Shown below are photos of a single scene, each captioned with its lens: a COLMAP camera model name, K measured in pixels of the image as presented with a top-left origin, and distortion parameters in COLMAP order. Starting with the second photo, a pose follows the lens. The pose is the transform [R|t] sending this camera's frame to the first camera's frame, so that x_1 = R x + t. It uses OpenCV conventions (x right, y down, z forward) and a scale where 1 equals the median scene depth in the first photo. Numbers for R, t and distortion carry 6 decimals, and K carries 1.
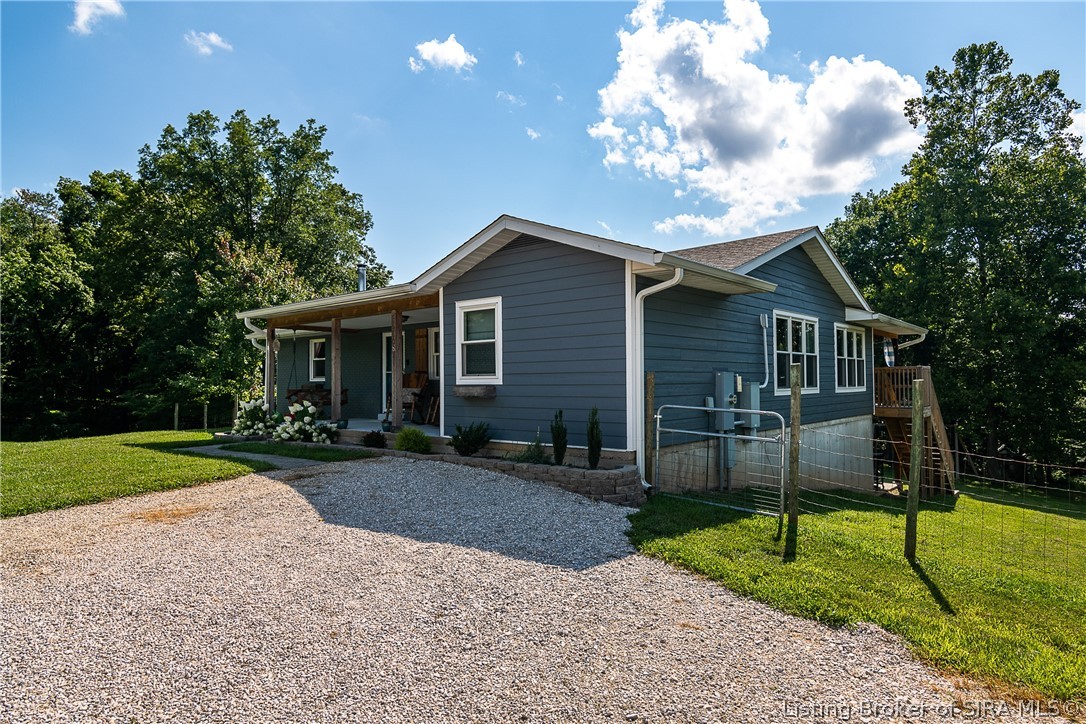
lens RADIAL K [[589.9, 0, 543.0], [0, 589.9, 362.0], [0, 0, 1]] dist [-0.001661, 0.011880]
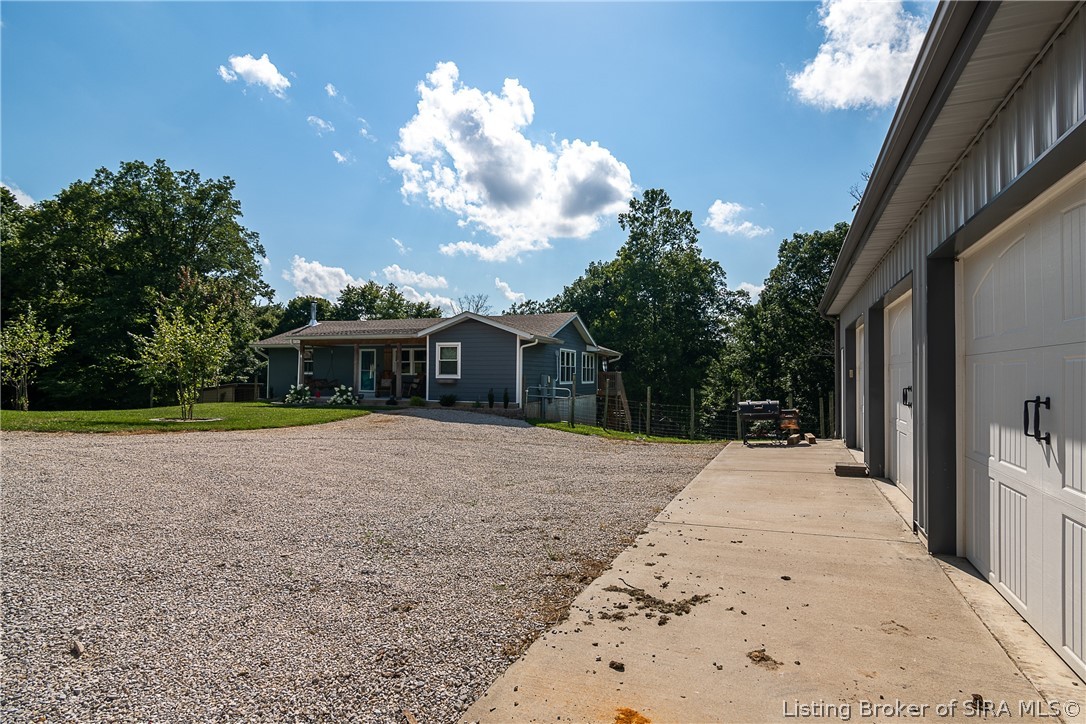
lens RADIAL K [[540.5, 0, 543.0], [0, 540.5, 362.0], [0, 0, 1]] dist [-0.000358, 0.000133]
pose [[0.918041, 0.032725, 0.395133, -0.152405], [-0.032854, 0.999439, -0.006443, -0.006478], [-0.395122, -0.007067, 0.918601, -0.280159]]
